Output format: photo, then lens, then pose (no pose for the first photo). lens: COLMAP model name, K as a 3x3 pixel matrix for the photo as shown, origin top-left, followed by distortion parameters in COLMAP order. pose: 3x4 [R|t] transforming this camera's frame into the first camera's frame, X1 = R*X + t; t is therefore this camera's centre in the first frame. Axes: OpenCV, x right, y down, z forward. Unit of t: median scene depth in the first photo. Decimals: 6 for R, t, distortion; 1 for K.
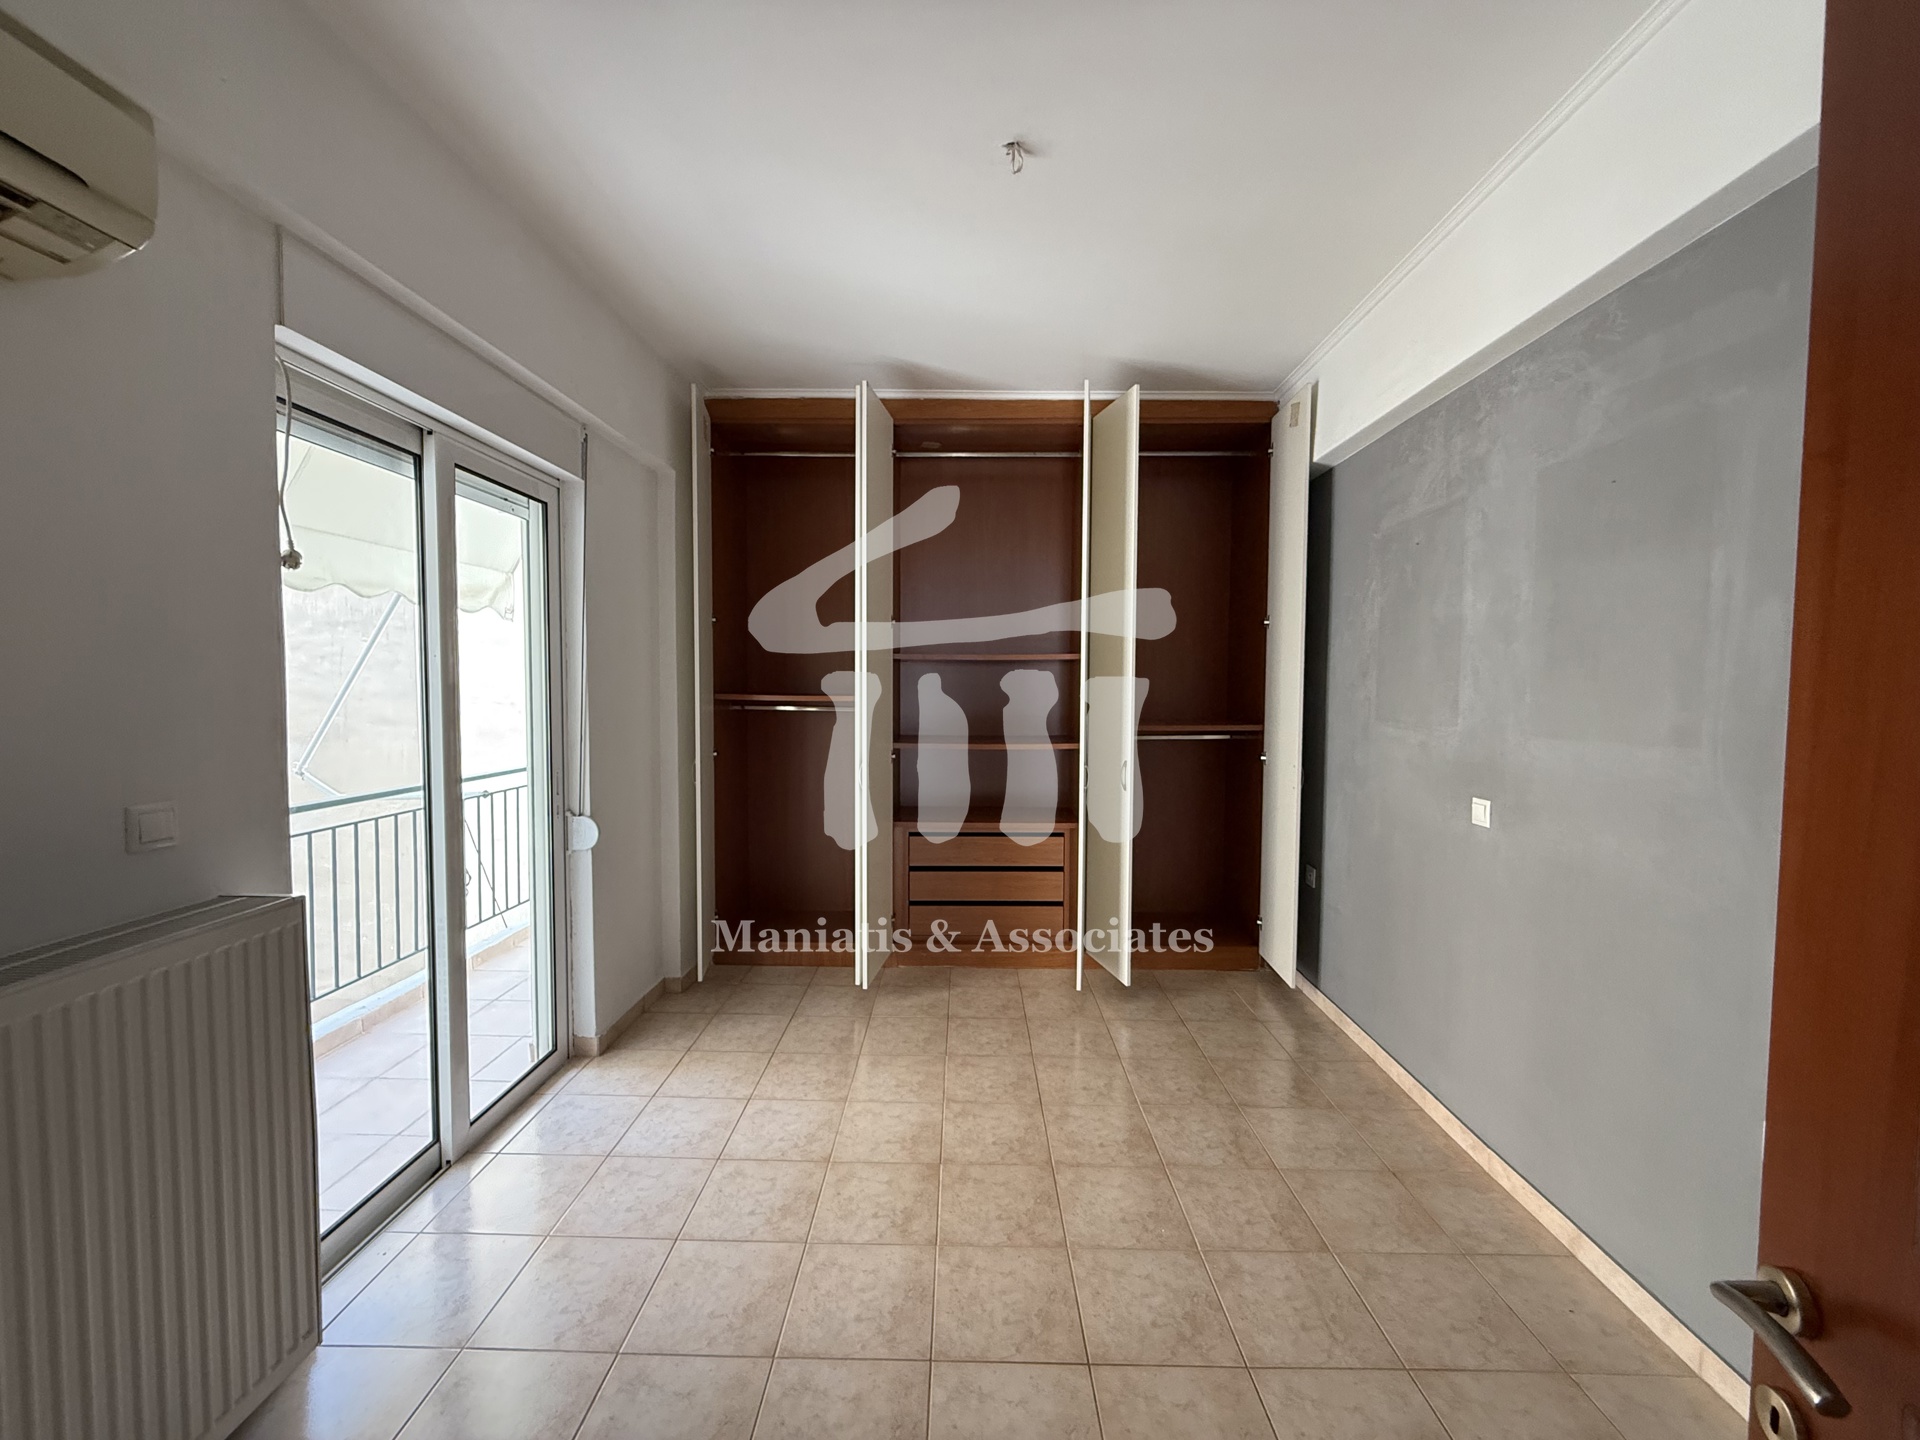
lens RADIAL K [[763.9, 0, 955.3], [0, 763.9, 717.5], [0, 0, 1]] dist [-0.001076, 0.000630]
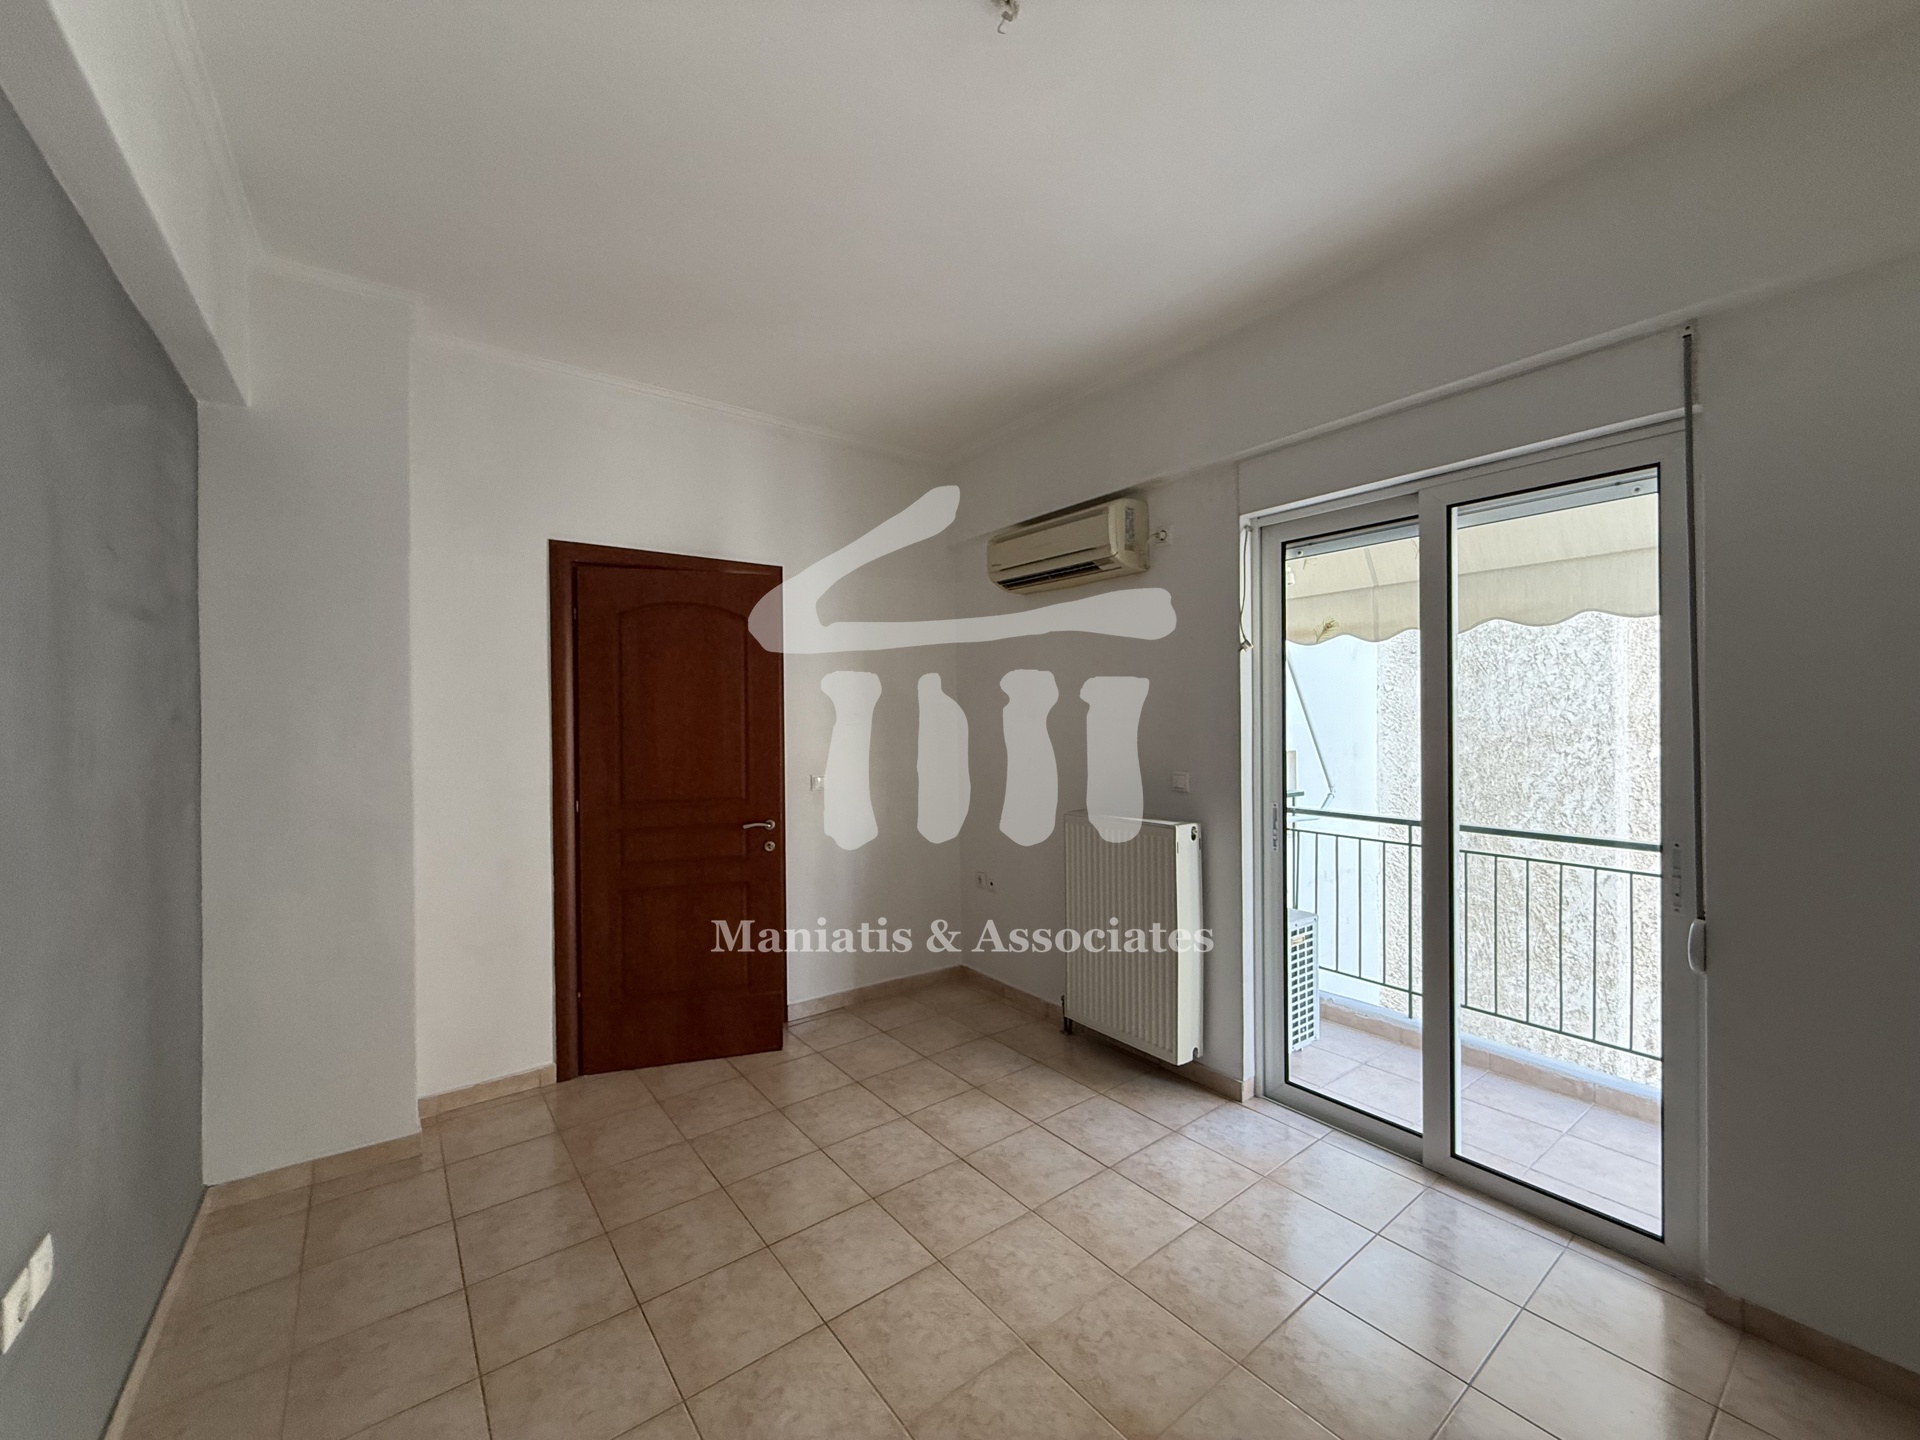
lens RADIAL K [[763.9, 0, 955.3], [0, 763.9, 717.5], [0, 0, 1]] dist [-0.001076, 0.000630]
pose [[-0.784970, 0.003248, -0.619525, 0.500064], [-0.024973, 0.999008, 0.036879, -0.063129], [0.619030, 0.044420, -0.784110, 1.363957]]
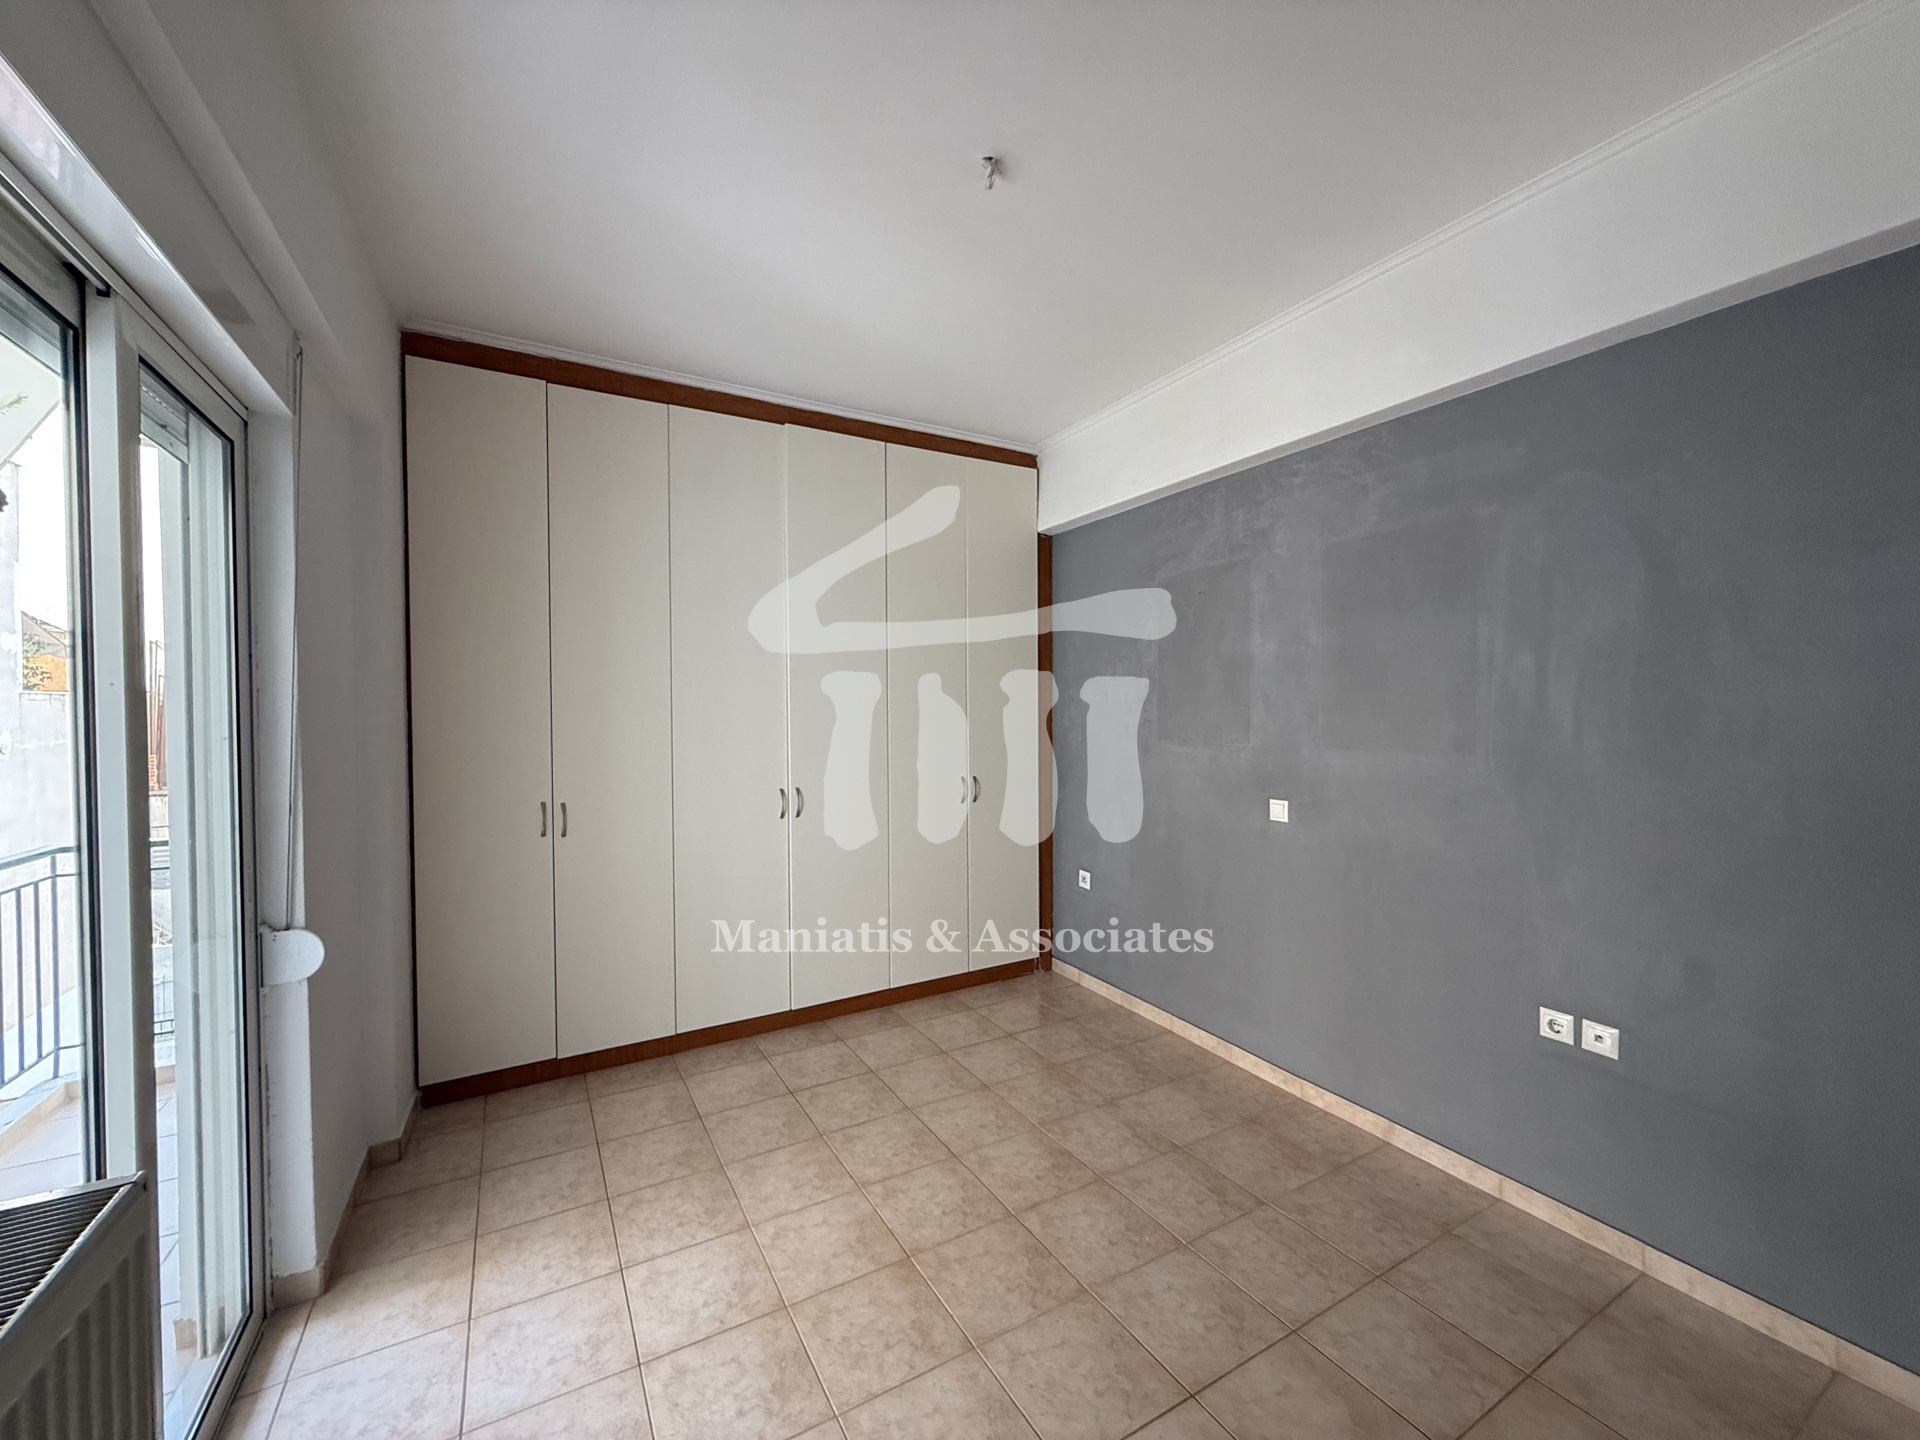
lens RADIAL K [[763.9, 0, 955.3], [0, 763.9, 717.5], [0, 0, 1]] dist [-0.001076, 0.000630]
pose [[0.860334, -0.019292, 0.509365, -0.406435], [0.034295, 0.999210, -0.020082, -0.021806], [-0.508575, 0.034746, 0.860316, 0.185827]]
